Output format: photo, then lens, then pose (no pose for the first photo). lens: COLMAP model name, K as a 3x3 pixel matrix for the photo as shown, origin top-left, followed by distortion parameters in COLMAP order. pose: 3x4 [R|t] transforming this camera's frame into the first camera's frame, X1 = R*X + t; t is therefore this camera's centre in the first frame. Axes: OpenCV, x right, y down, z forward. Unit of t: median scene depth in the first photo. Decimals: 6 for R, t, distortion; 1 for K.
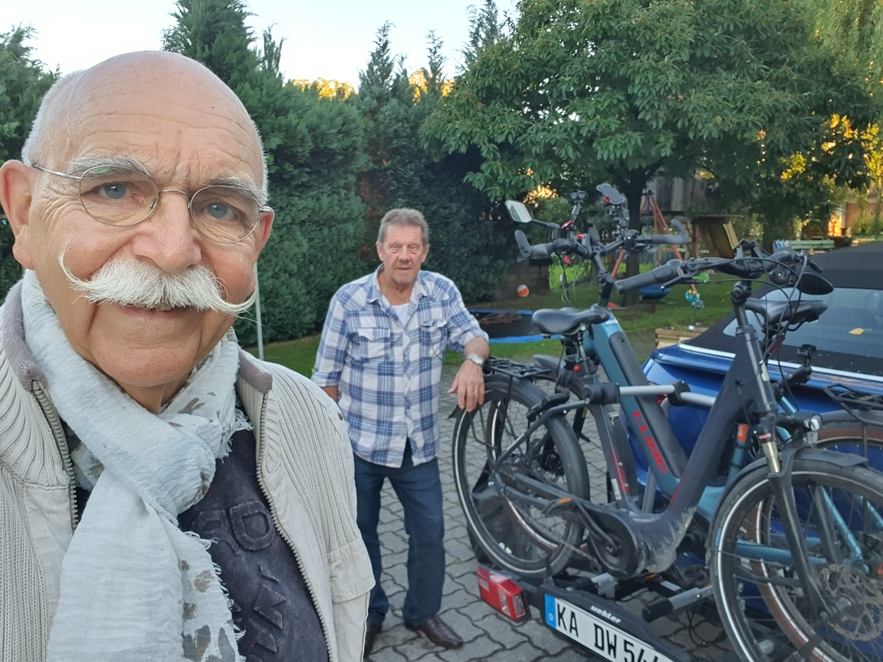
lens RADIAL K [[849.1, 0, 406.1], [0, 849.1, 322.6], [0, 0, 1]] dist [0.043009, 0.000000]
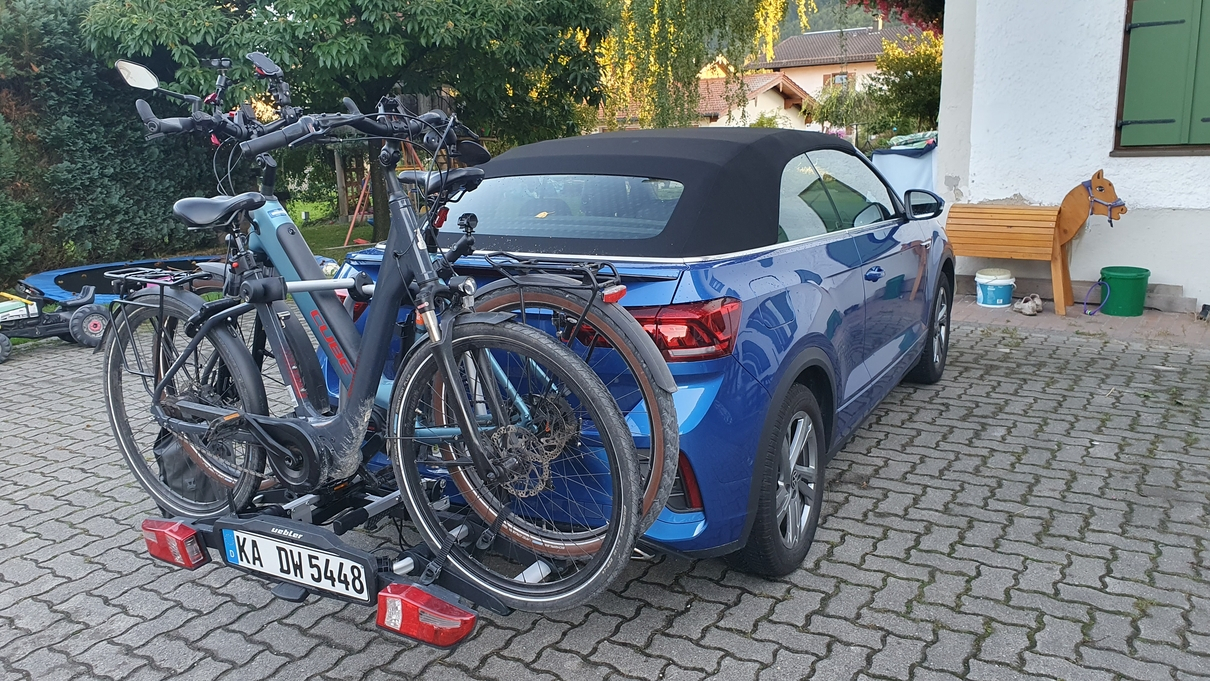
lens RADIAL K [[974.9, 0, 598.8], [0, 974.9, 331.1], [0, 0, 1]] dist [0.022393, 0.015426]
pose [[0.894925, -0.103590, 0.434025, 0.087369], [0.077420, 0.993974, 0.077601, 0.066429], [-0.439448, -0.035845, 0.897552, -0.040810]]
